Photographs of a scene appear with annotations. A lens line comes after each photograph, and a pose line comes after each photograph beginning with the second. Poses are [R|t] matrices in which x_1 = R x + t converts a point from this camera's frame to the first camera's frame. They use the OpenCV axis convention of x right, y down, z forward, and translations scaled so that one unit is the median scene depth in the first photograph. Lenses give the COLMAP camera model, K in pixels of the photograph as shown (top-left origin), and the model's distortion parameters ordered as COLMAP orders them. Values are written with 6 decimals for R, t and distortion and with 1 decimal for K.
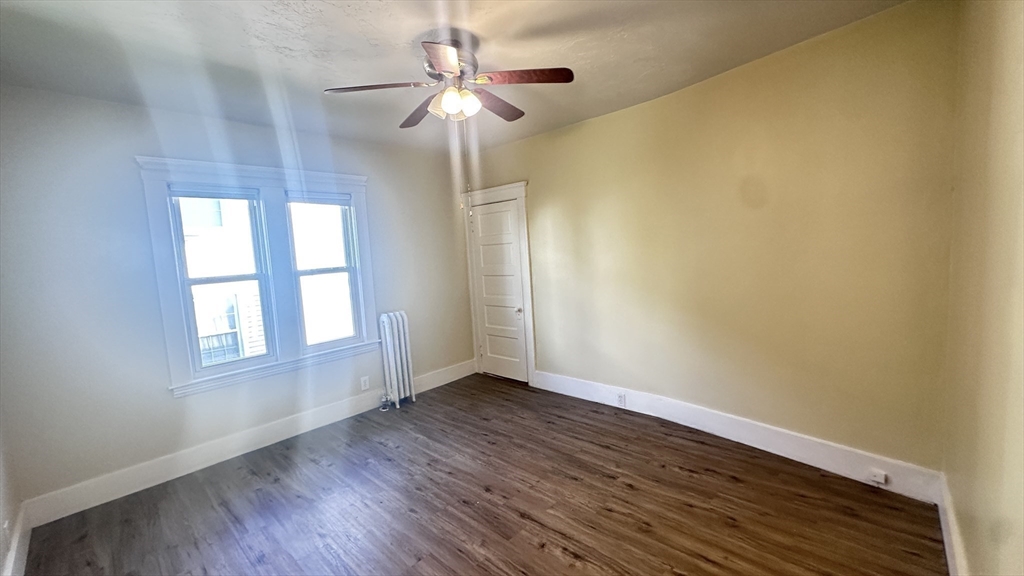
lens RADIAL K [[409.2, 0, 512.0], [0, 409.2, 288.0], [0, 0, 1]] dist [0.000100, 0.000089]
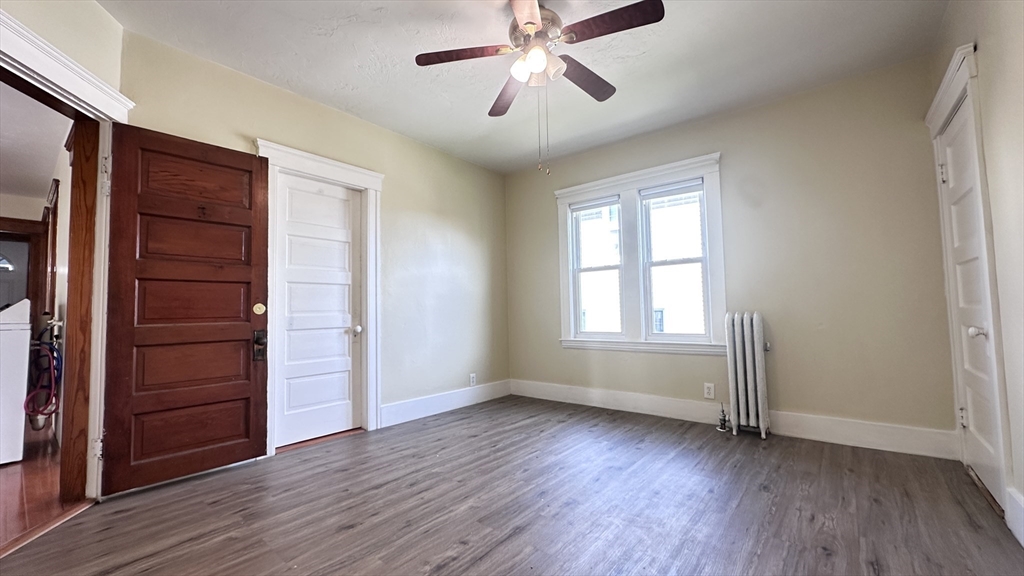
lens RADIAL K [[403.2, 0, 507.3], [0, 403.2, 285.3], [0, 0, 1]] dist [-0.013779, -0.000019]
pose [[0.066728, 0.005011, -0.997759, 0.503702], [-0.081665, 0.996660, -0.000456, 0.050303], [0.994424, 0.081513, 0.066914, 0.549848]]
